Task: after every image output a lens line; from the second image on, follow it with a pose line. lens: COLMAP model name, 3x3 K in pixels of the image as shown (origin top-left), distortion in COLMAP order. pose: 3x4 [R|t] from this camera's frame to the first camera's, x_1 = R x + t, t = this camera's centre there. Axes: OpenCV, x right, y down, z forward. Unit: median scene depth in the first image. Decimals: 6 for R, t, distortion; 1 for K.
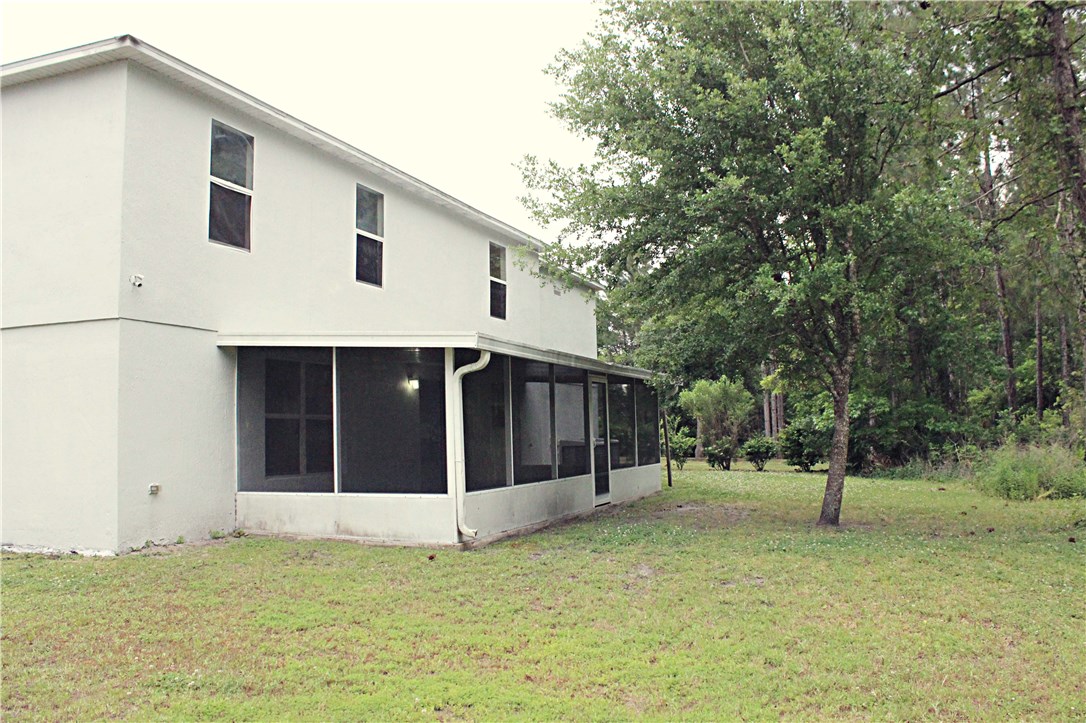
lens RADIAL K [[894.2, 0, 543.0], [0, 894.2, 361.5], [0, 0, 1]] dist [-0.177804, 0.142368]
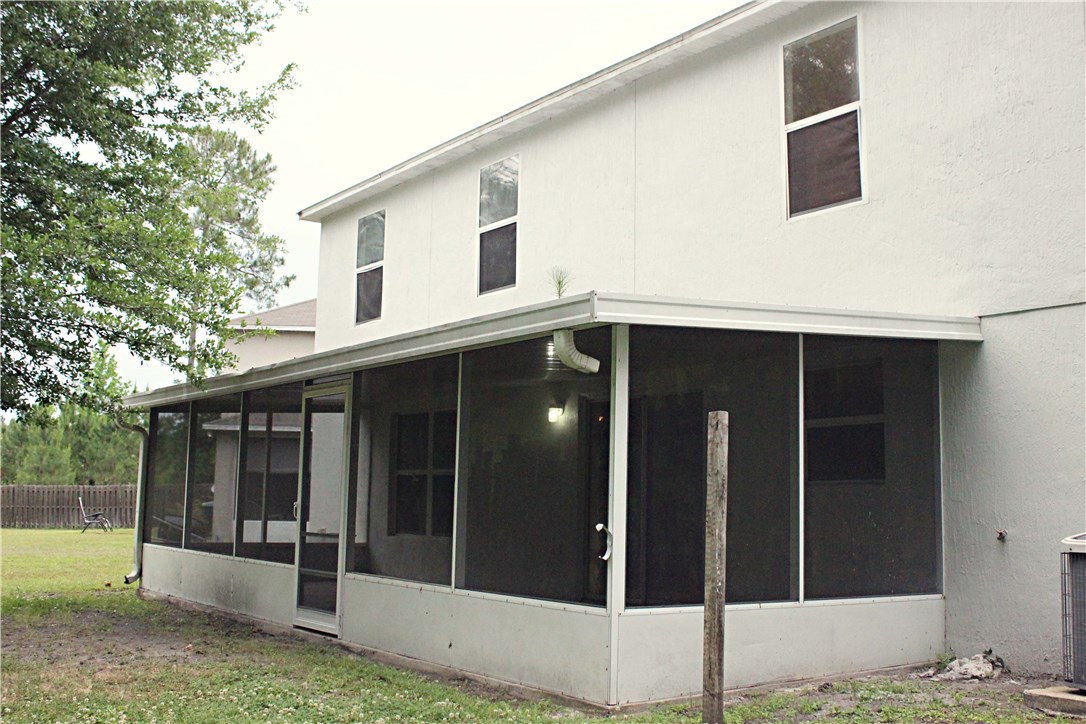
lens RADIAL K [[1383.1, 0, 543.0], [0, 1383.1, 362.0], [0, 0, 1]] dist [0.000153, -0.006853]
pose [[-0.629987, -0.071665, -0.773292, 0.604862], [0.049313, 0.990032, -0.131926, 0.114186], [0.775038, -0.121246, -0.620173, 1.574330]]
